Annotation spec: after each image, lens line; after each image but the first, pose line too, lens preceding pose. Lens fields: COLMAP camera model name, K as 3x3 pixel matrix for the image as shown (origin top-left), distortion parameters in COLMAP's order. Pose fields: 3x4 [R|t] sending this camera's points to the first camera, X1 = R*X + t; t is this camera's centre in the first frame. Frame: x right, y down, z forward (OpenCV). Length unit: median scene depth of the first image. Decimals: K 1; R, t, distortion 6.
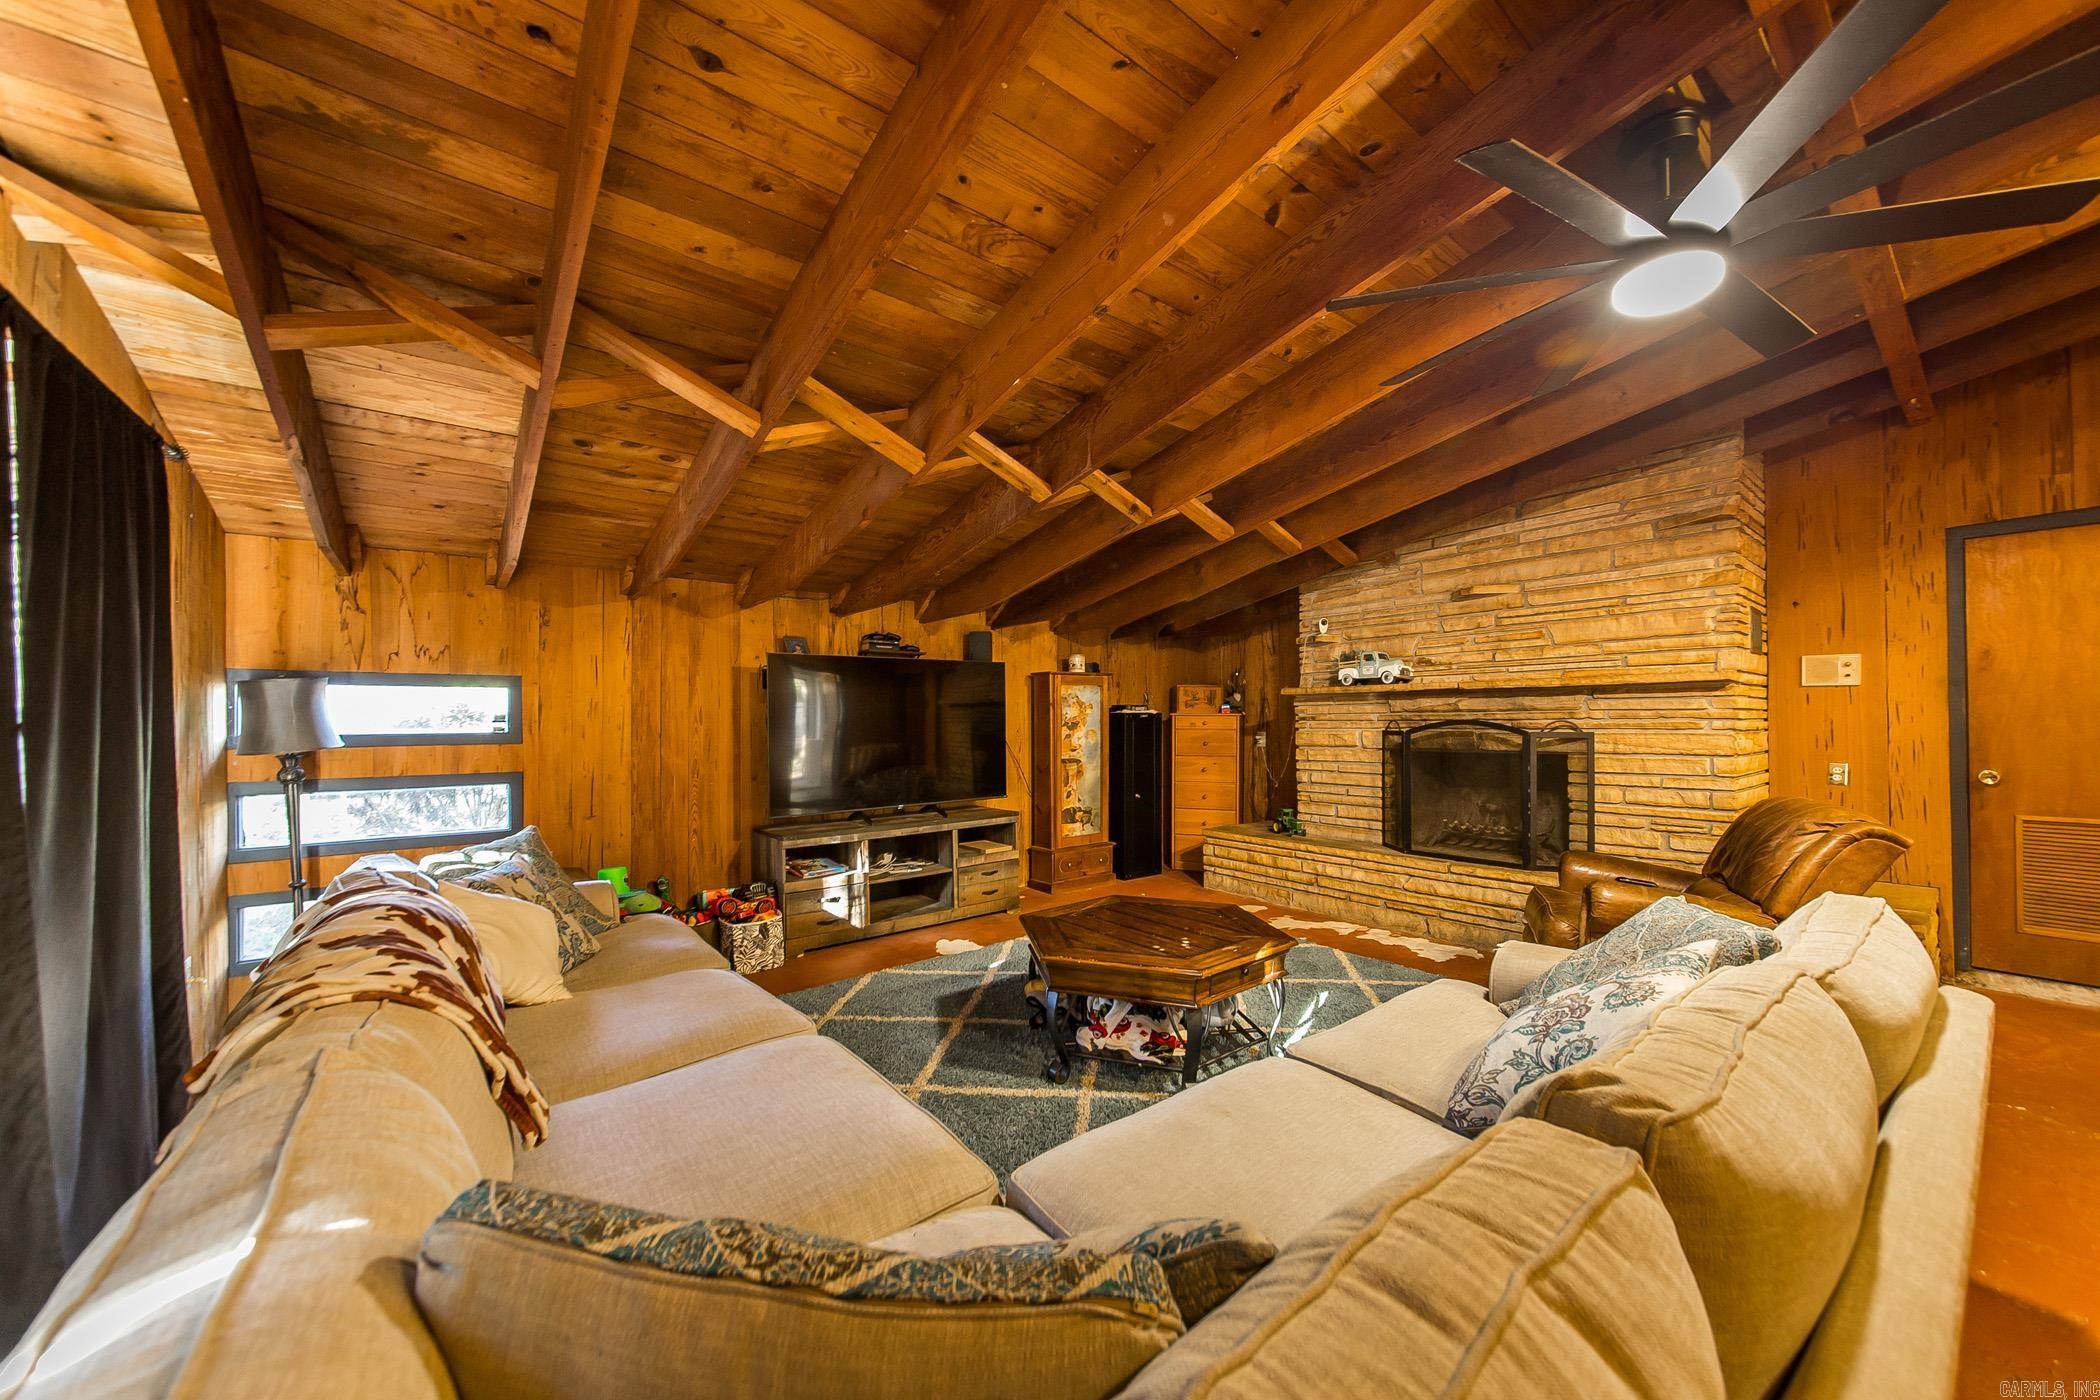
lens RADIAL K [[750.9, 0, 1050.0], [0, 750.9, 700.0], [0, 0, 1]] dist [-0.000234, -0.000027]
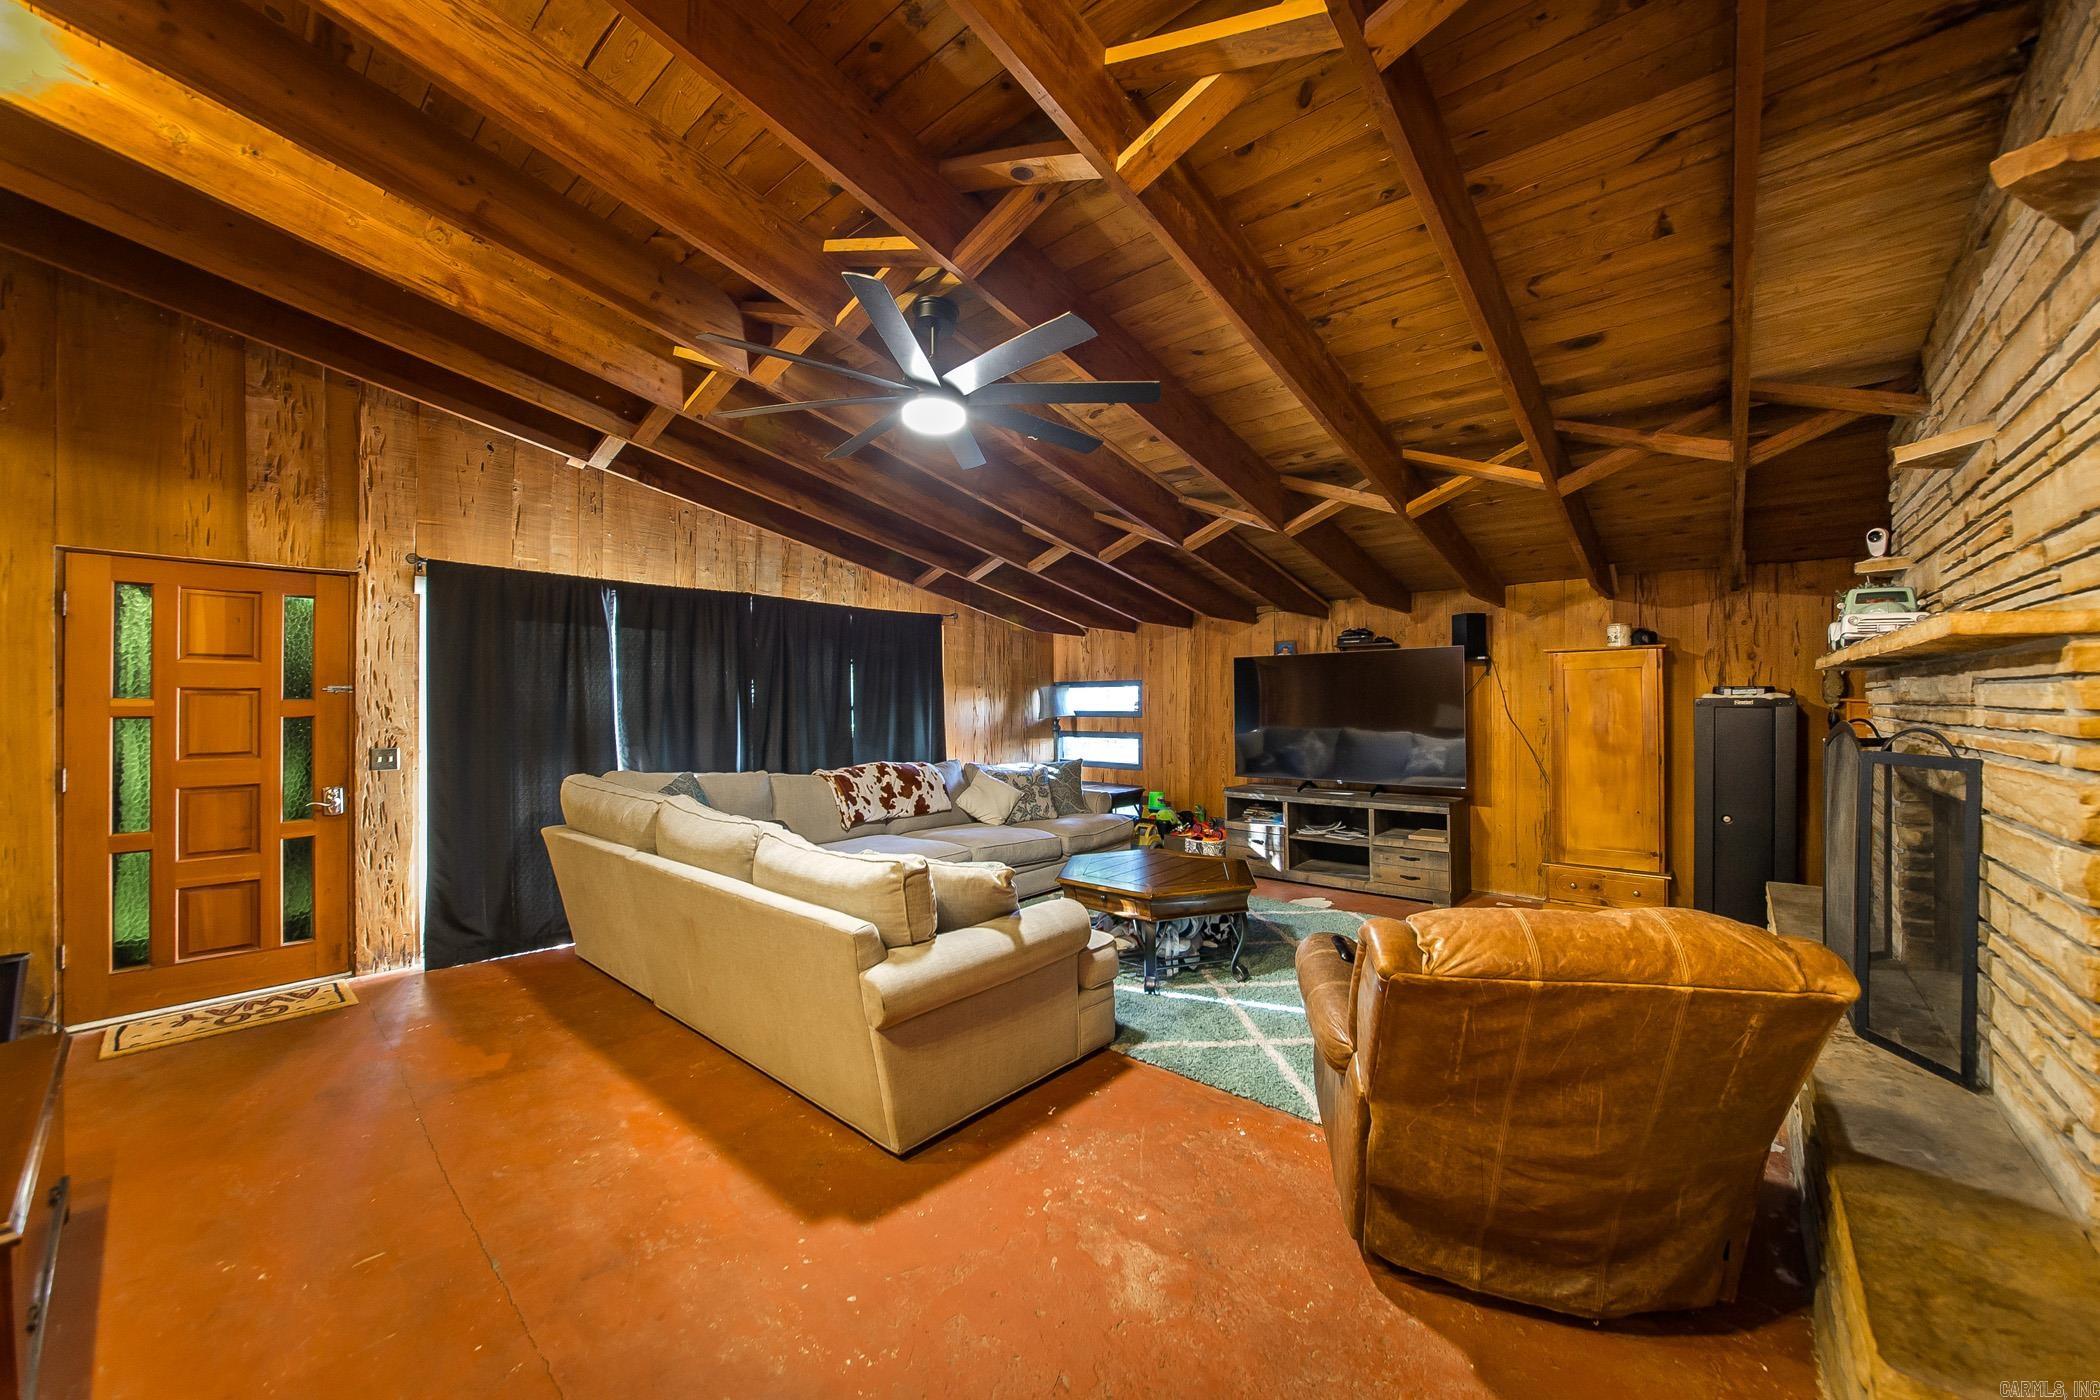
lens RADIAL K [[750.9, 0, 1050.0], [0, 750.9, 700.0], [0, 0, 1]] dist [-0.000234, -0.000027]
pose [[0.217926, 0.004569, -0.975954, 0.933665], [0.027962, 0.999549, 0.010923, -0.009137], [0.975565, -0.029670, 0.217700, 0.364288]]
